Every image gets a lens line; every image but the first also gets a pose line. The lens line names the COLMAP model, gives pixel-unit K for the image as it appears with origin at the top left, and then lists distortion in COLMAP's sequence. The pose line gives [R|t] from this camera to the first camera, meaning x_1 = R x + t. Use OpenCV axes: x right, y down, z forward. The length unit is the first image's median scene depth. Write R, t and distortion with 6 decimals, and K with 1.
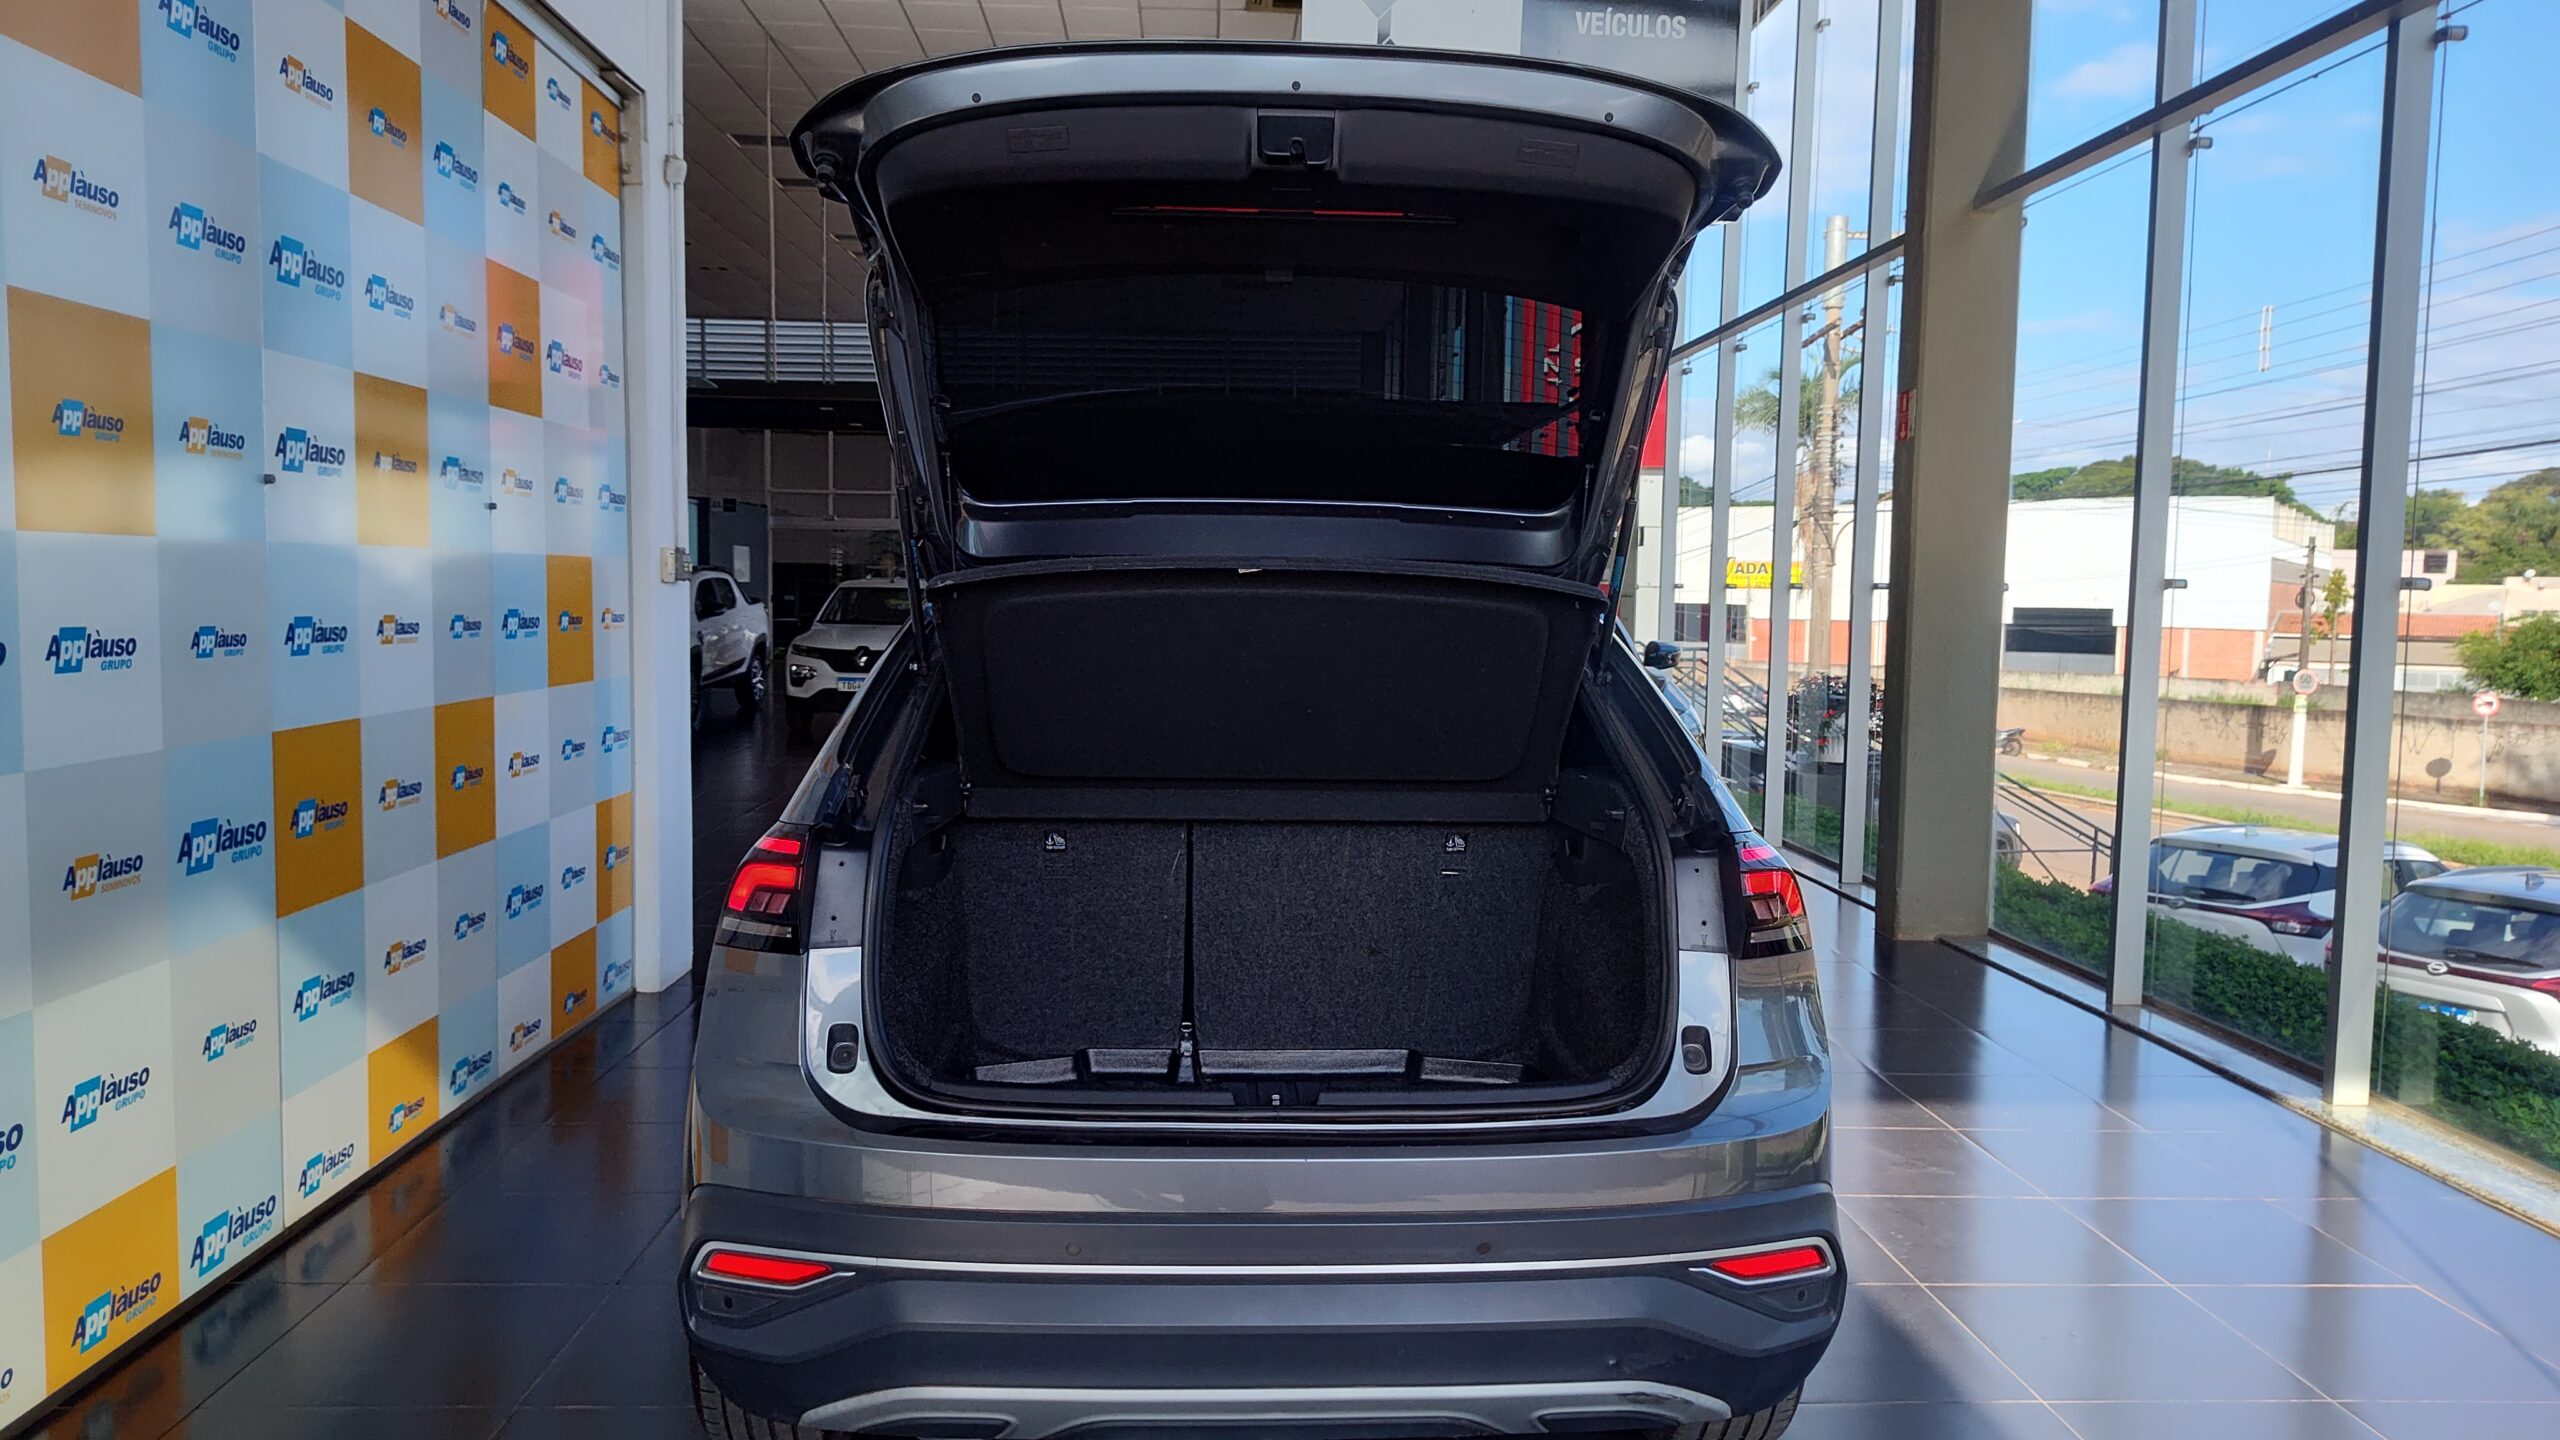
lens RADIAL K [[1766.7, 0, 1281.8], [0, 1766.7, 711.5], [0, 0, 1]] dist [0.034370, -0.056979]
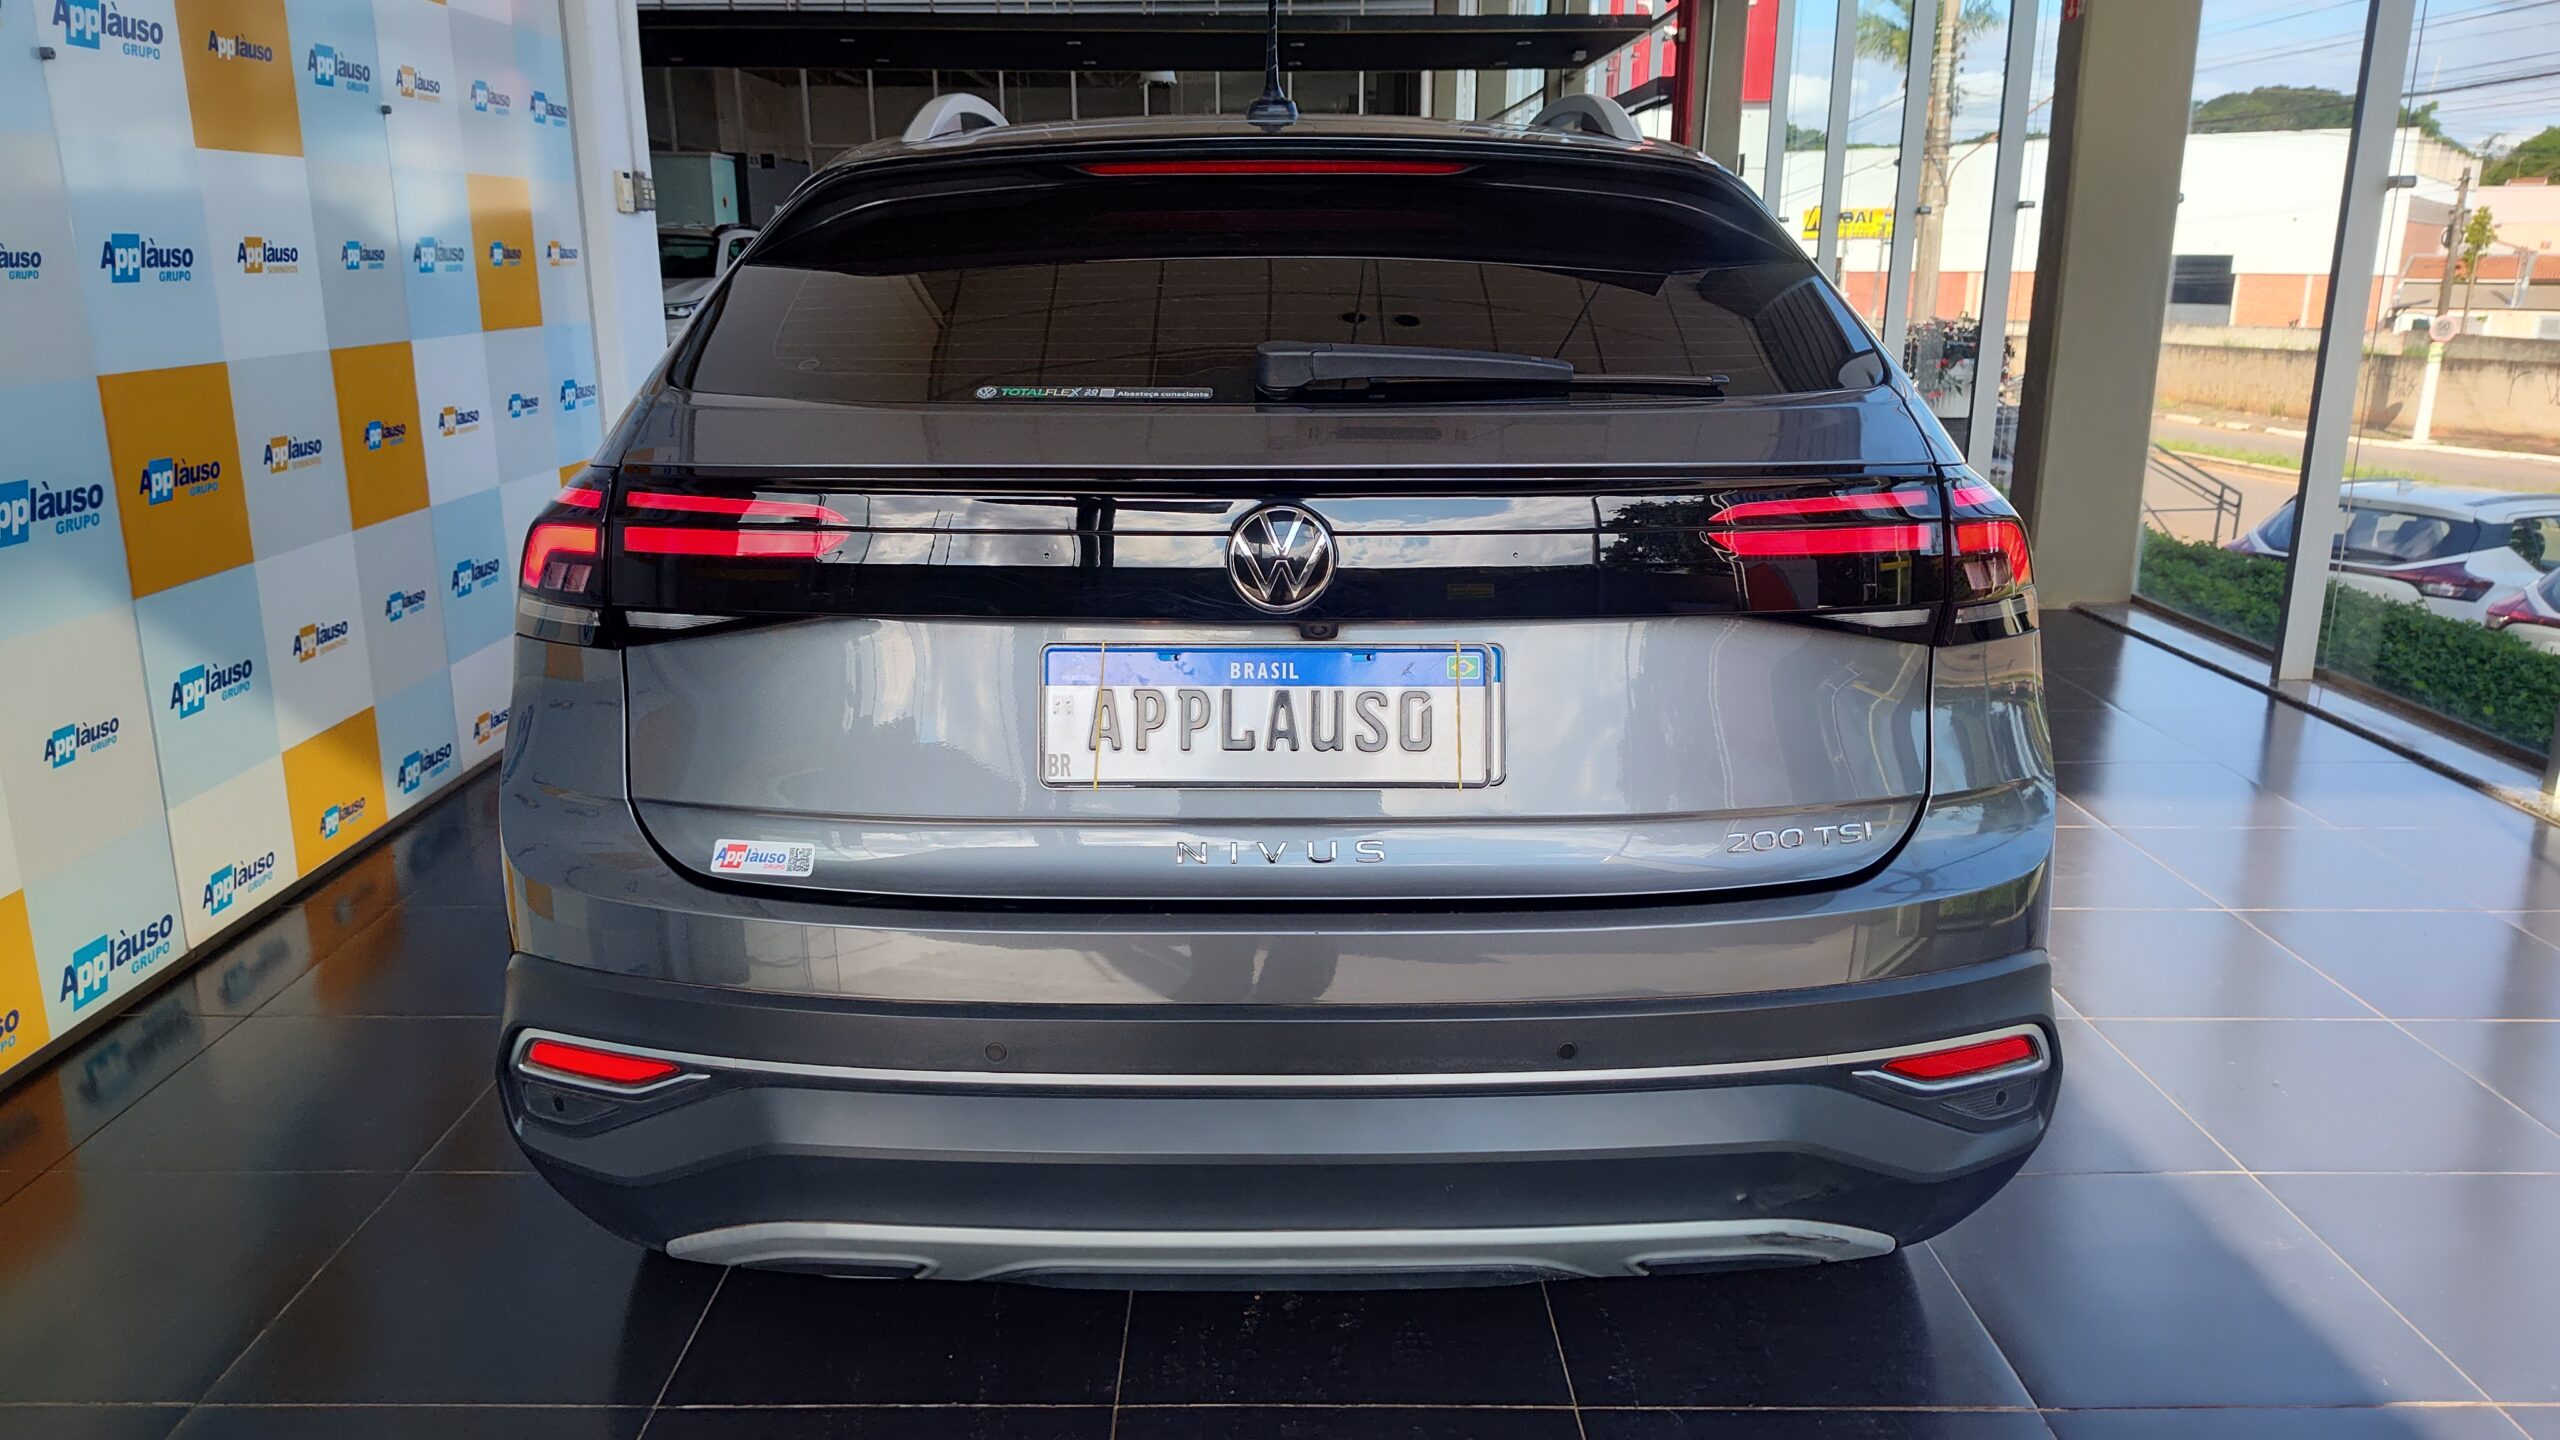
lens RADIAL K [[1766.7, 0, 1274.5], [0, 1766.7, 697.1], [0, 0, 1]] dist [0.034370, -0.056979]
pose [[0.998930, -0.005080, -0.045959, 0.013429], [0.013104, 0.984298, 0.176030, 0.016020], [0.044344, -0.176444, 0.983311, 0.144797]]
